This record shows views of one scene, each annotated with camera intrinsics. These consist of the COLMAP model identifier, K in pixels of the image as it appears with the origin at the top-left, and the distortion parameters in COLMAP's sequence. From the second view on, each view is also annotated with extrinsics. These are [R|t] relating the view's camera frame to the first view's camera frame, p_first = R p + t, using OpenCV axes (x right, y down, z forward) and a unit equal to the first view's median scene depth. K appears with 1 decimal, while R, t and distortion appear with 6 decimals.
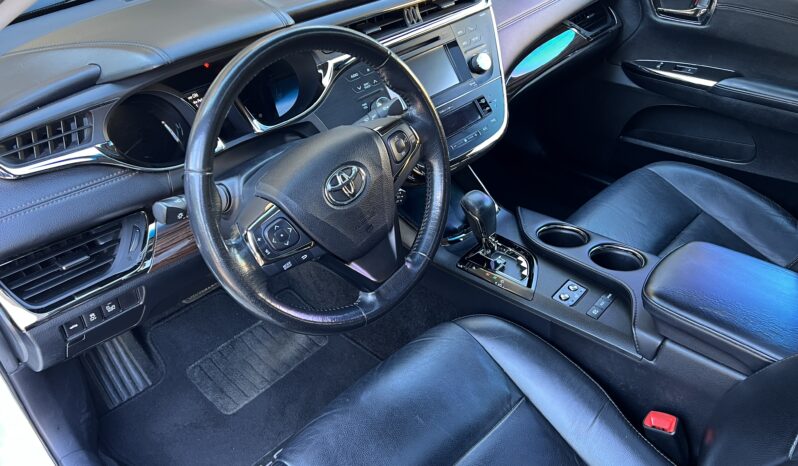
lens RADIAL K [[611.1, 0, 399.0], [0, 611.1, 233.0], [0, 0, 1]] dist [0.128725, -0.273006]
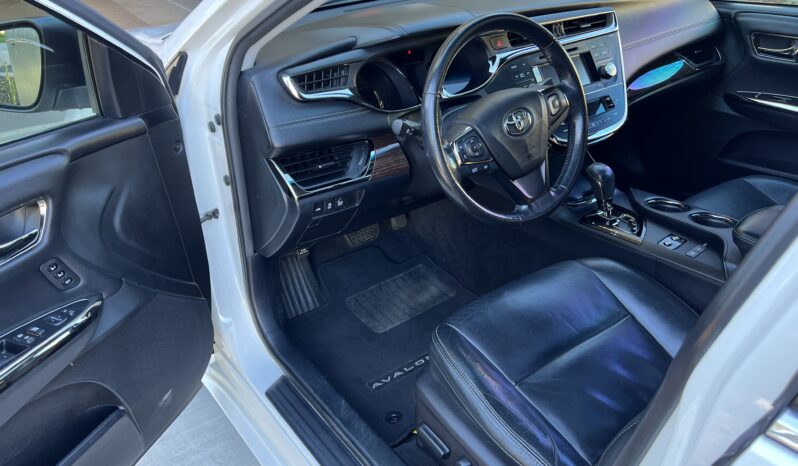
lens RADIAL K [[610.2, 0, 399.0], [0, 610.2, 233.0], [0, 0, 1]] dist [0.068561, -0.094989]
pose [[0.987565, 0.091536, -0.127811, -0.113206], [-0.104019, 0.990060, -0.094660, 0.249335], [0.117876, 0.106778, 0.987271, -0.305138]]
